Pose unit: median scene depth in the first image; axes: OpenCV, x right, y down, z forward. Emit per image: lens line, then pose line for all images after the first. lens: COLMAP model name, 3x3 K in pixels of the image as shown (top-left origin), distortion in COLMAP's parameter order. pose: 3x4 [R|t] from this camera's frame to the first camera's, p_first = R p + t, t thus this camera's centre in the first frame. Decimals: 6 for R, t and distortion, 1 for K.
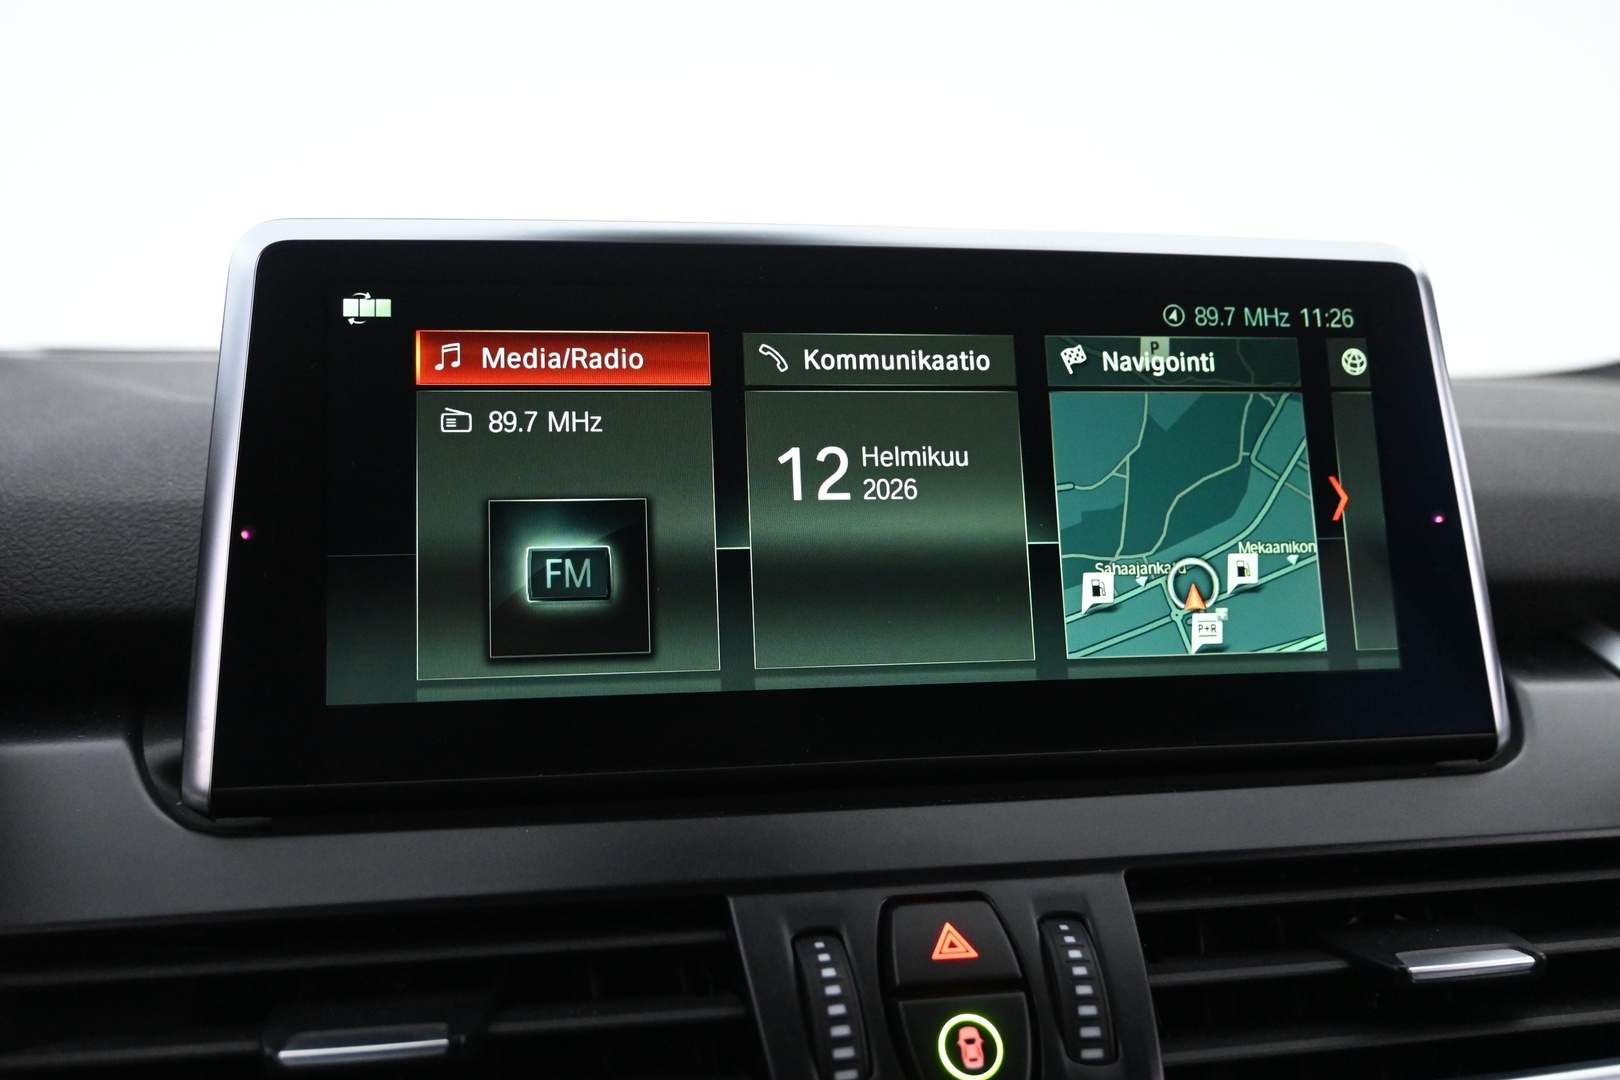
lens RADIAL K [[1447.7, 0, 810.0], [0, 1447.7, 540.0], [0, 0, 1]] dist [0.002358, 0.002479]
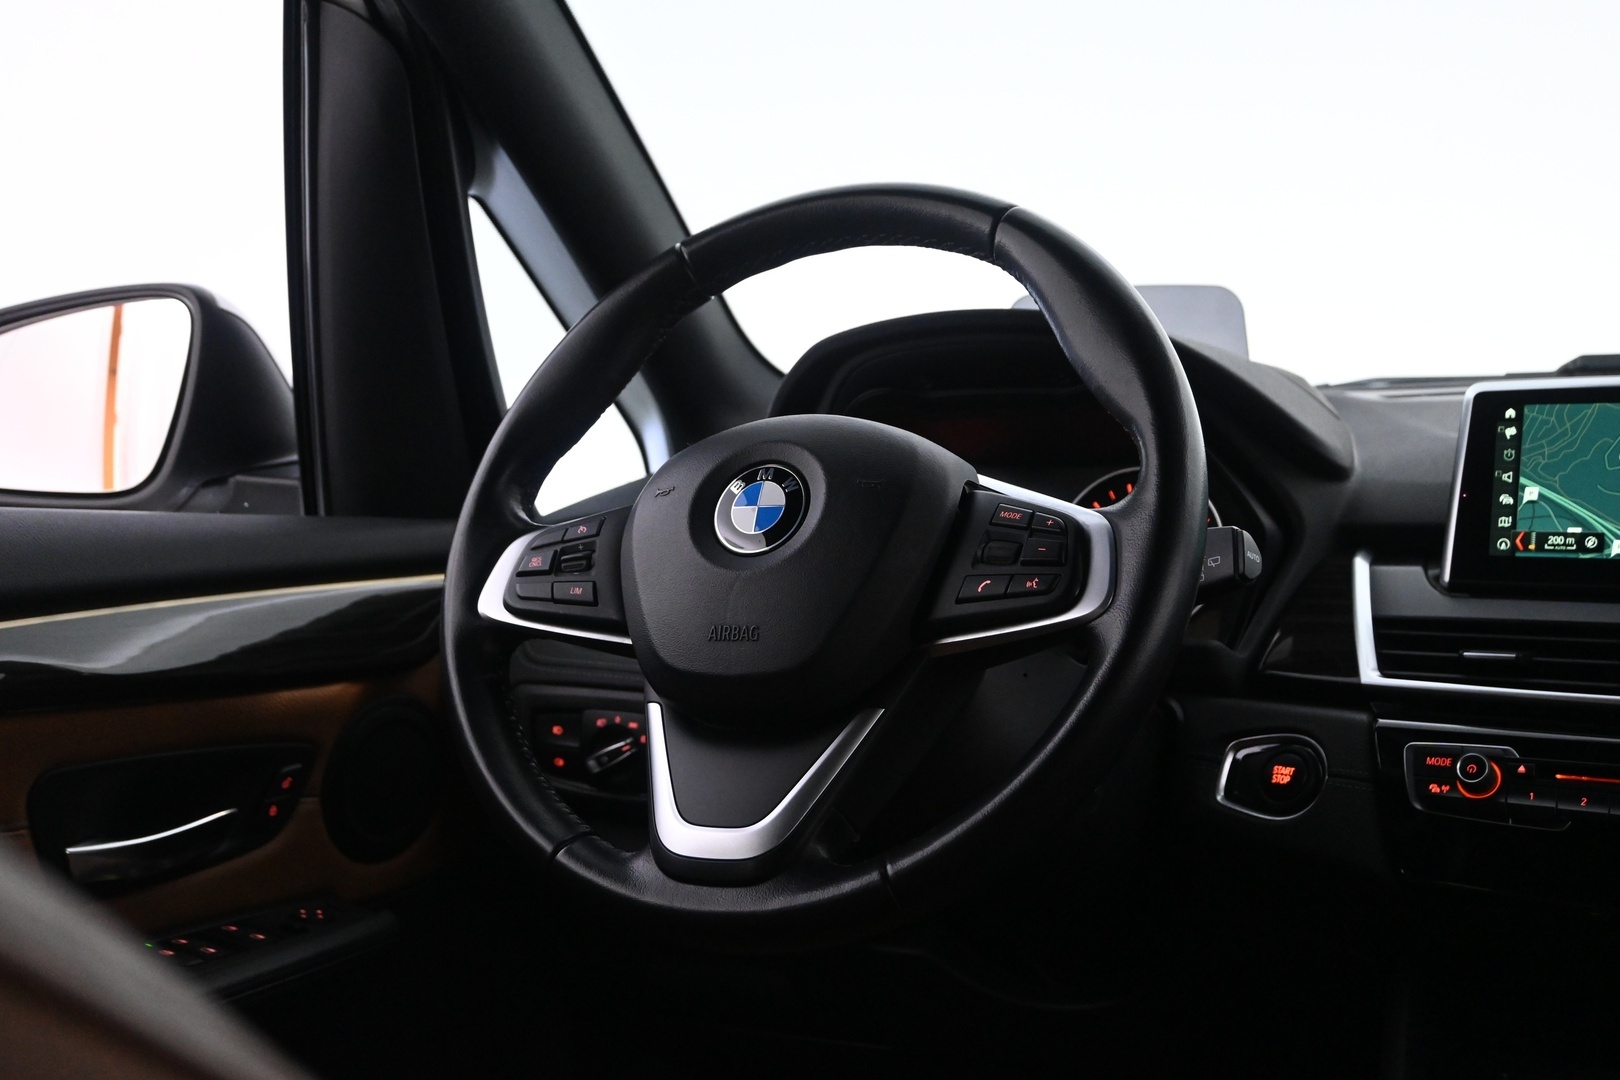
lens RADIAL K [[1866.9, 0, 810.0], [0, 1866.9, 540.0], [0, 0, 1]] dist [0.000107, -0.005408]
pose [[0.722765, 0.039662, -0.689955, 1.249466], [-0.031789, 0.999203, 0.024138, 0.037012], [0.690362, 0.004487, 0.723450, -2.614953]]
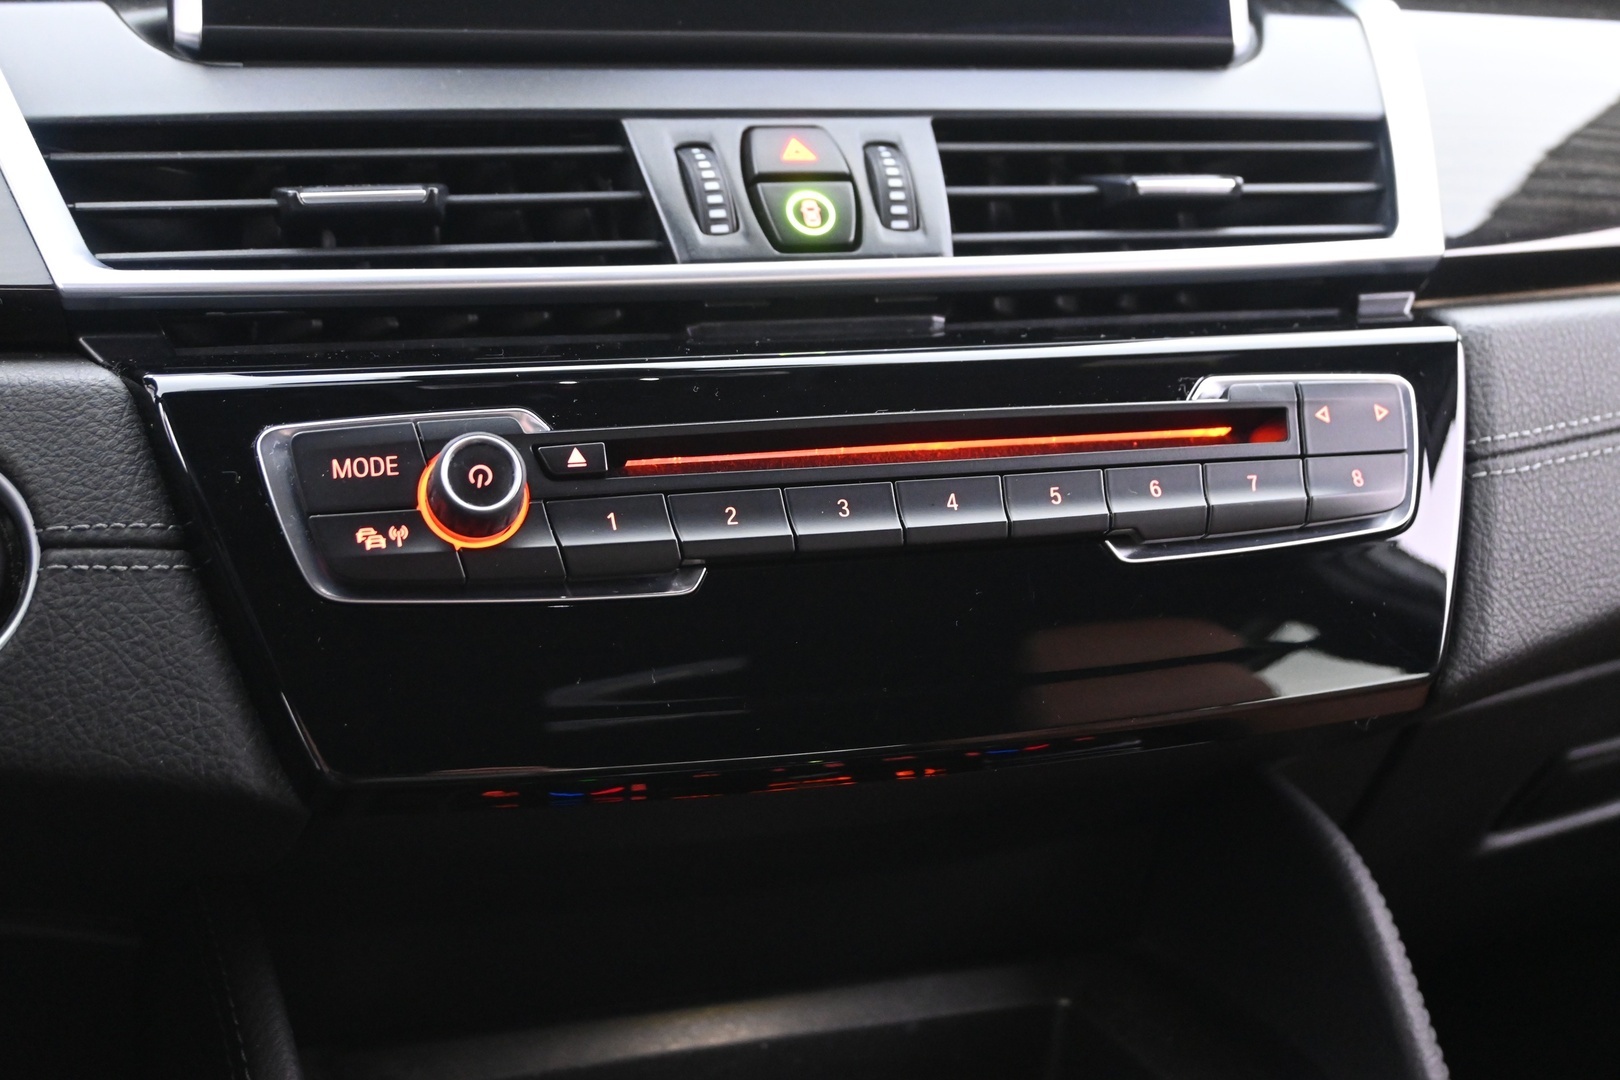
lens RADIAL K [[1932.3, 0, 810.0], [0, 1932.3, 540.0], [0, 0, 1]] dist [-0.029420, -0.027544]
pose [[0.993691, -0.010626, 0.111648, -0.085067], [-0.012032, 0.979657, 0.200320, 0.259774], [-0.111505, -0.200400, 0.973348, -0.734866]]
